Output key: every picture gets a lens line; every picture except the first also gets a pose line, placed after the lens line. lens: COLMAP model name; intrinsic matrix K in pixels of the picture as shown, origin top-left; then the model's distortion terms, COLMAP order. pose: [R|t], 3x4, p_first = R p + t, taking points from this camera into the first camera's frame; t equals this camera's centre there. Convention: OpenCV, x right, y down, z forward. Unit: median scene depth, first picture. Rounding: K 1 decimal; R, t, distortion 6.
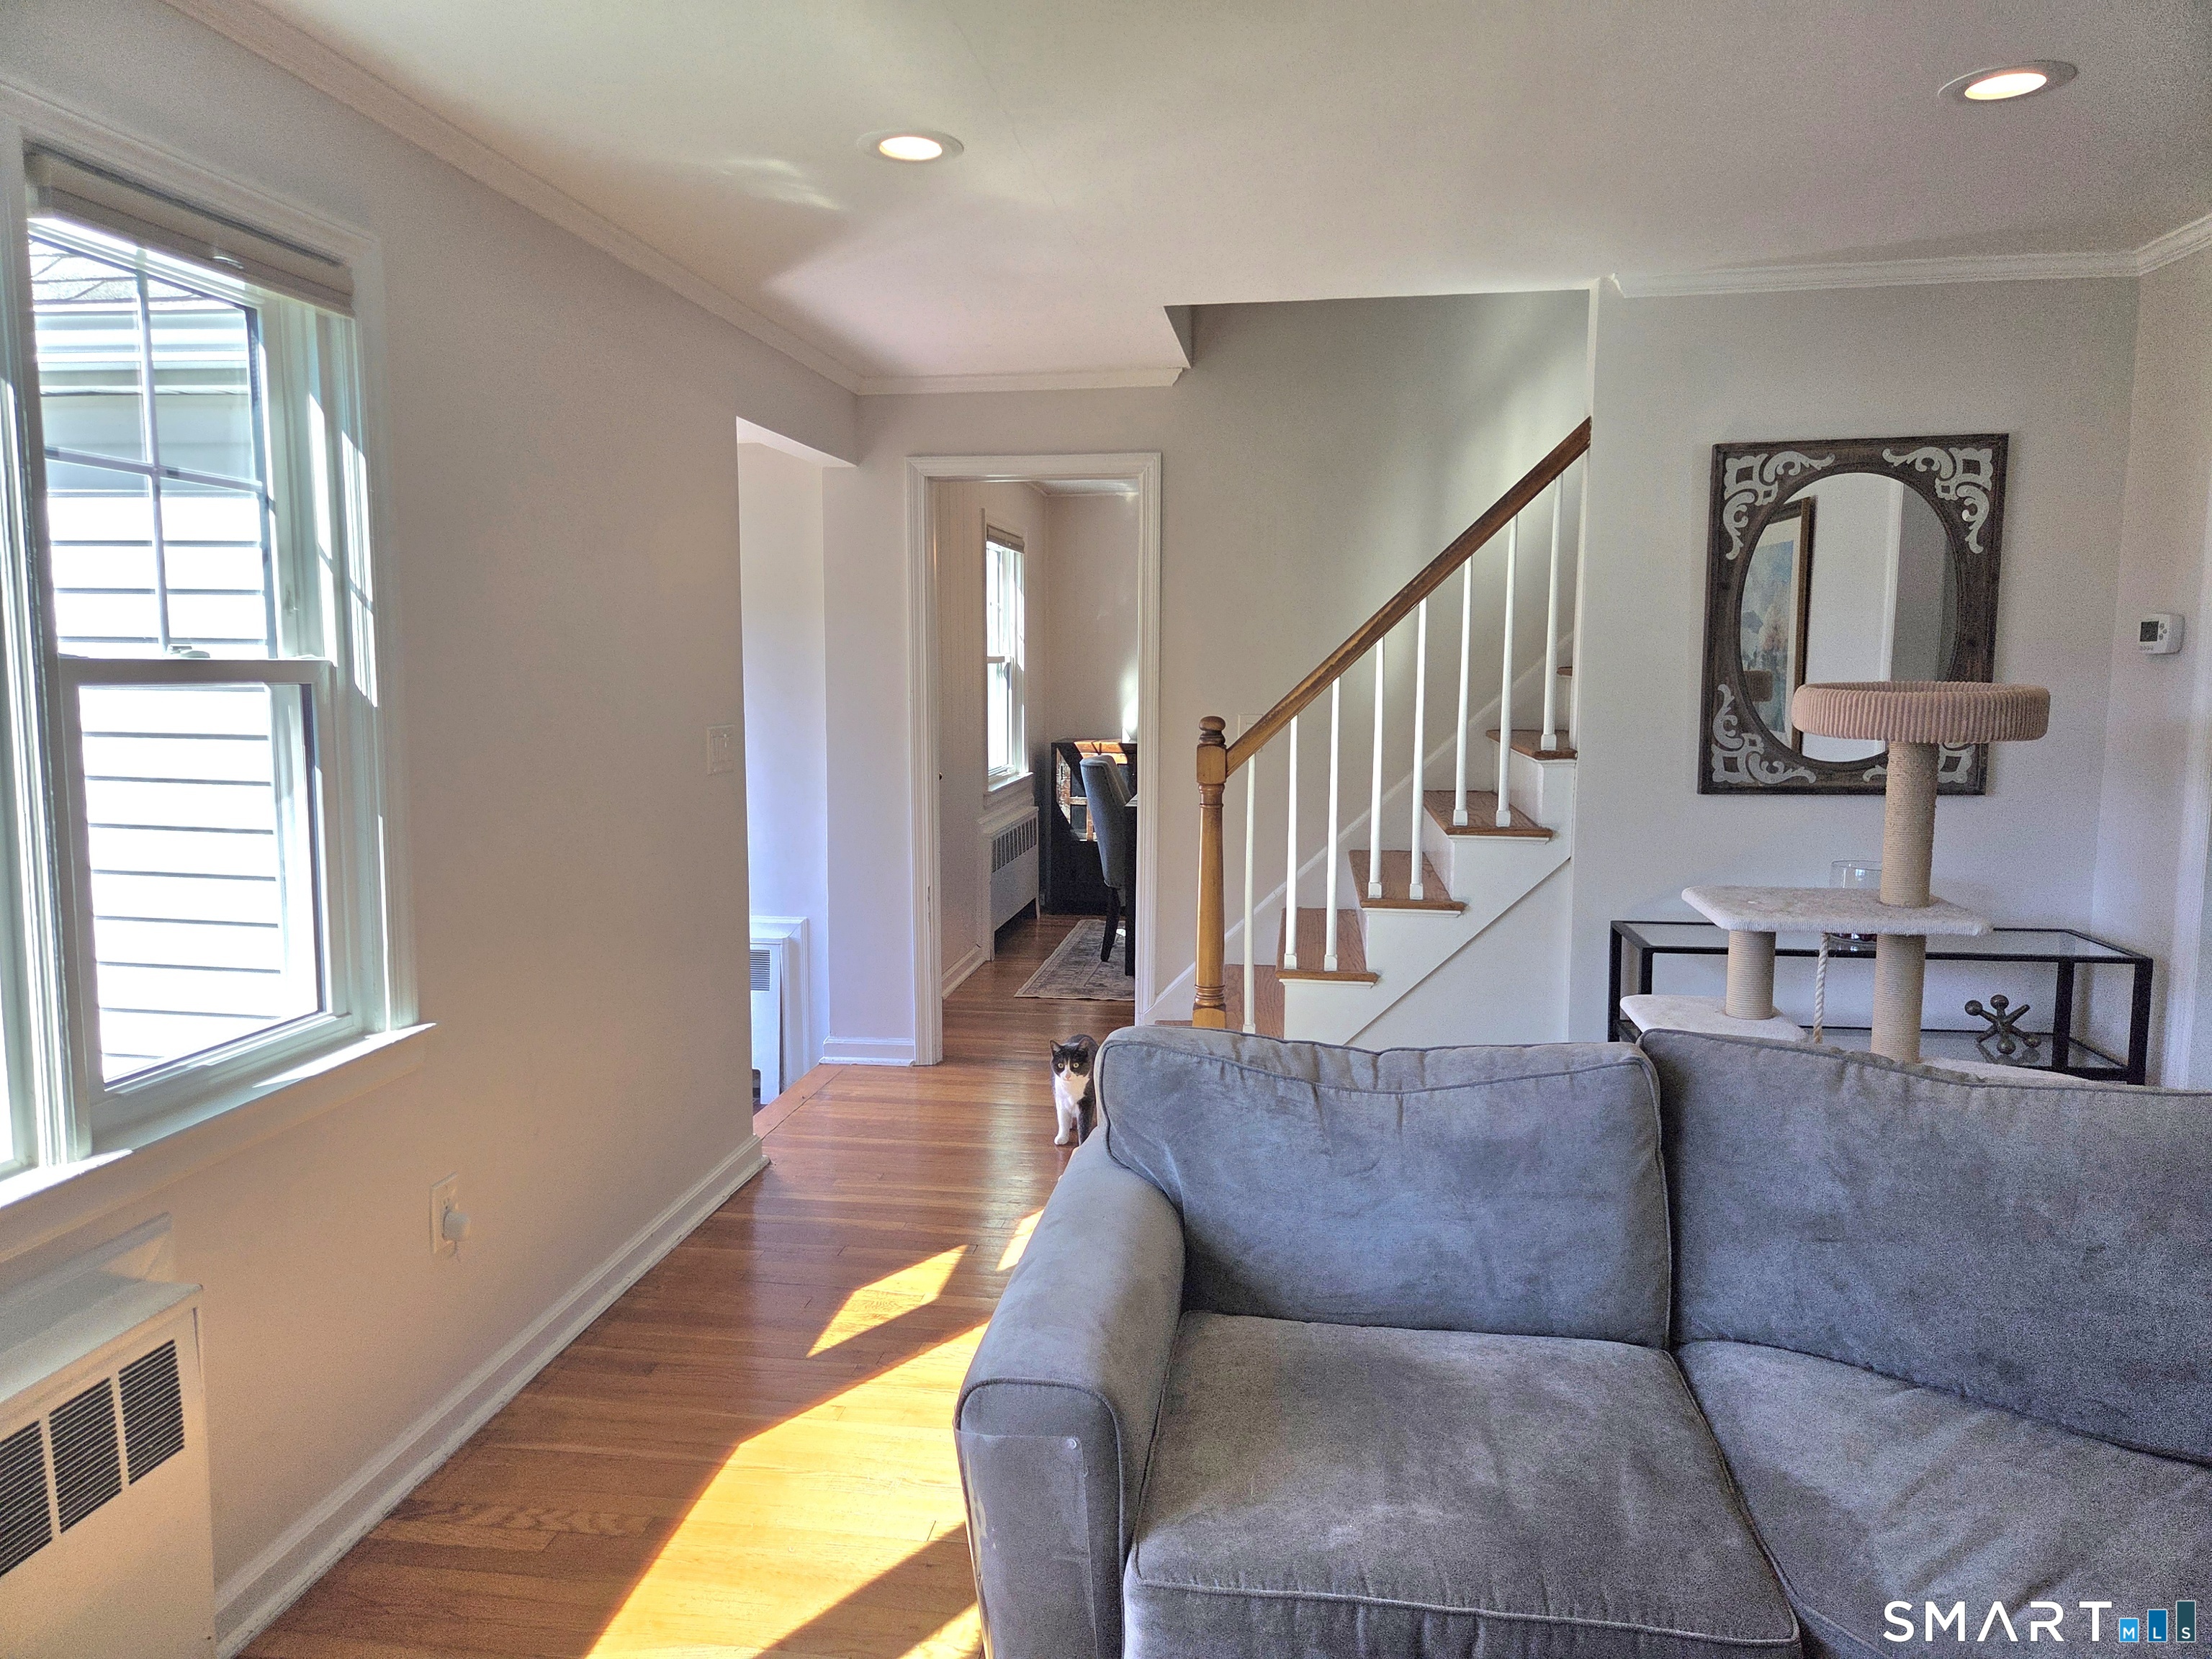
lens RADIAL K [[1486.2, 0, 1101.3], [0, 1486.2, 823.9], [0, 0, 1]] dist [0.067702, -0.049869]
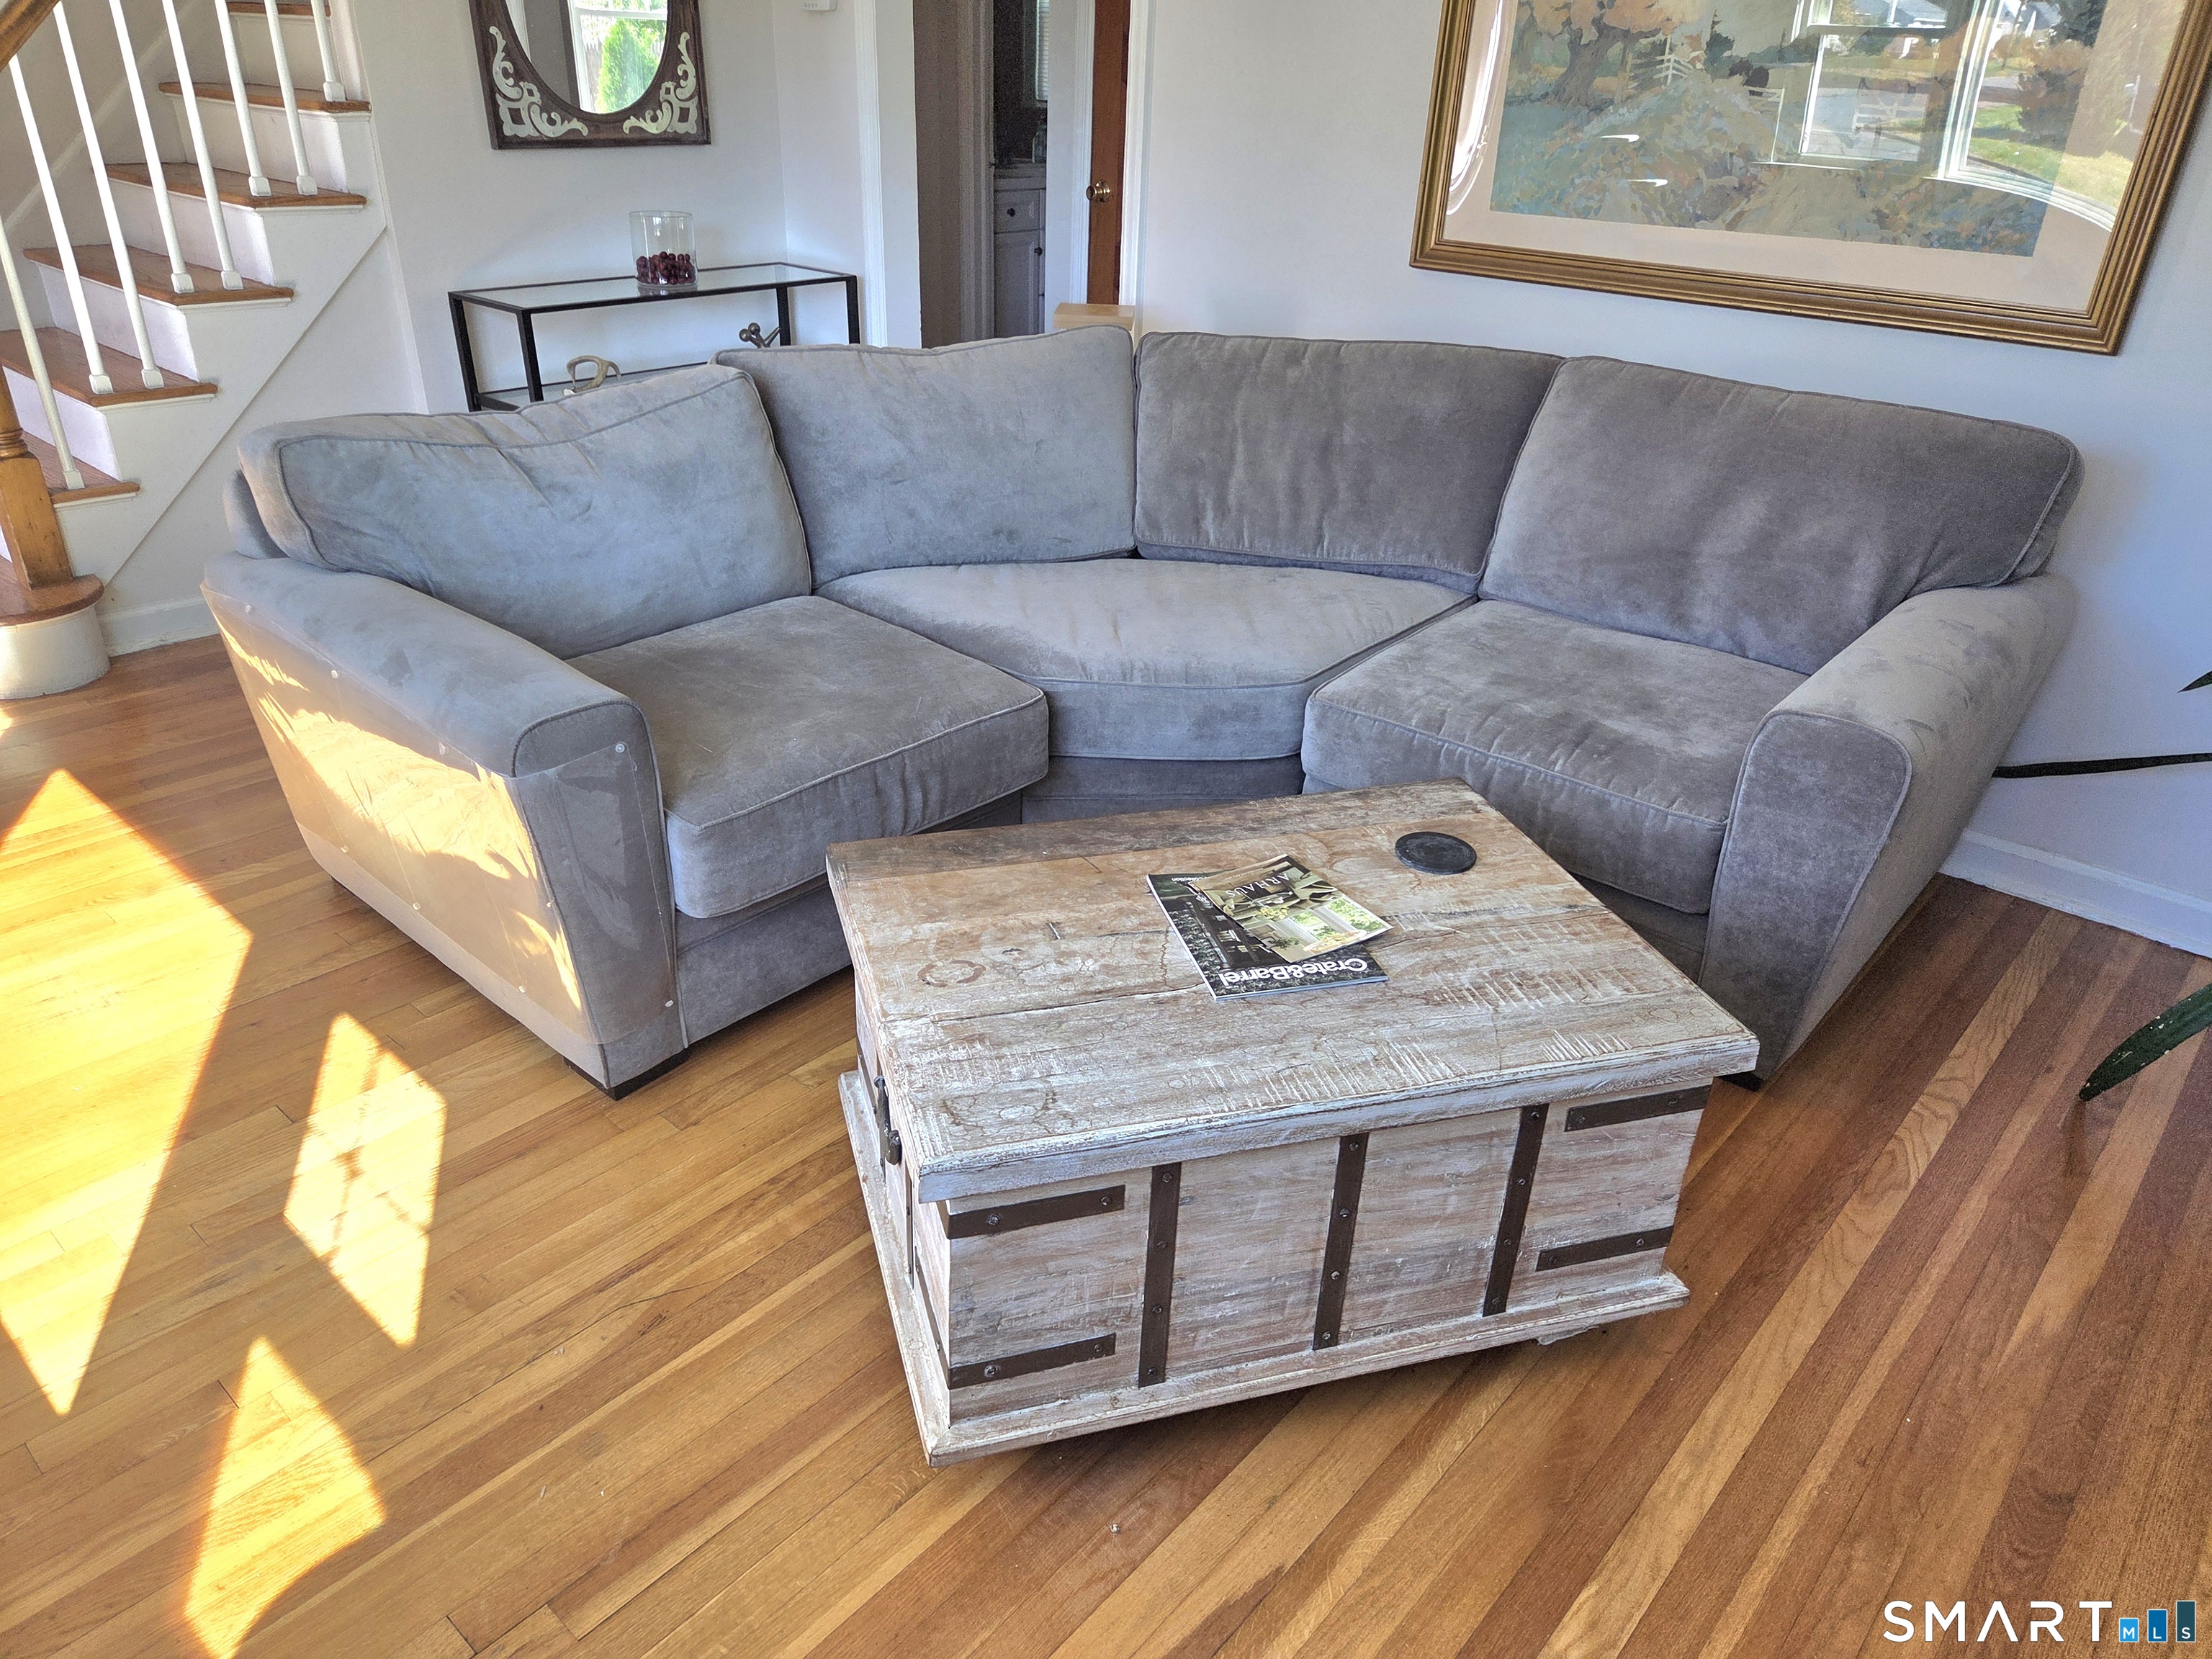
lens RADIAL K [[1486.2, 0, 1101.3], [0, 1486.2, 823.9], [0, 0, 1]] dist [0.067702, -0.049869]
pose [[0.554529, -0.366194, 0.747261, -0.325746], [0.065403, 0.914374, 0.399553, 0.016367], [-0.829590, -0.172690, 0.530997, 0.038233]]
